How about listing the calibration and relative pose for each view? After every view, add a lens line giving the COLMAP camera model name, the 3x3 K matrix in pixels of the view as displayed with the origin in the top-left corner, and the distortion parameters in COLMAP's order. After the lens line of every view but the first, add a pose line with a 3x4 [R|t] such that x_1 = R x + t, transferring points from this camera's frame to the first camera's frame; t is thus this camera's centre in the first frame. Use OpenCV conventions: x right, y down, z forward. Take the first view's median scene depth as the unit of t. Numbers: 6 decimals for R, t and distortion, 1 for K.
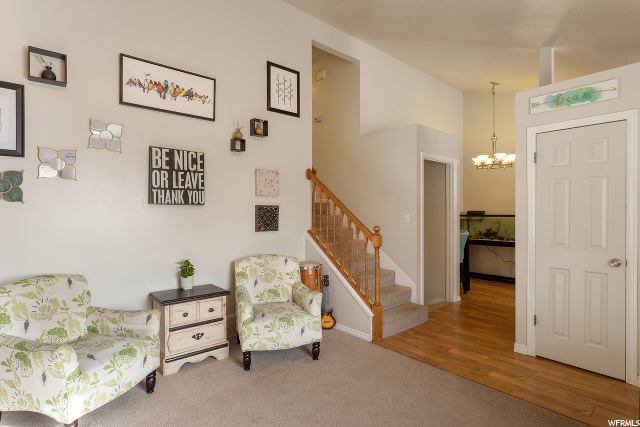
lens RADIAL K [[323.6, 0, 320.0], [0, 323.6, 213.5], [0, 0, 1]] dist [-0.016167, -0.000149]
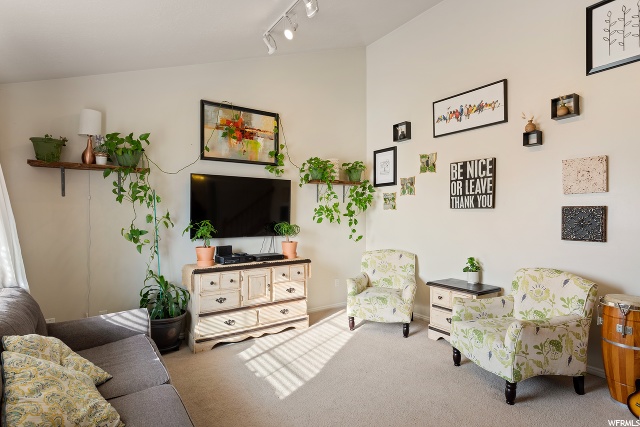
lens RADIAL K [[323.6, 0, 320.0], [0, 323.6, 213.5], [0, 0, 1]] dist [-0.016167, -0.000149]
pose [[-0.095729, 0.002901, -0.995403, 0.766536], [0.001072, 0.999995, 0.002811, -0.013473], [0.995407, -0.000798, -0.095732, 0.583247]]
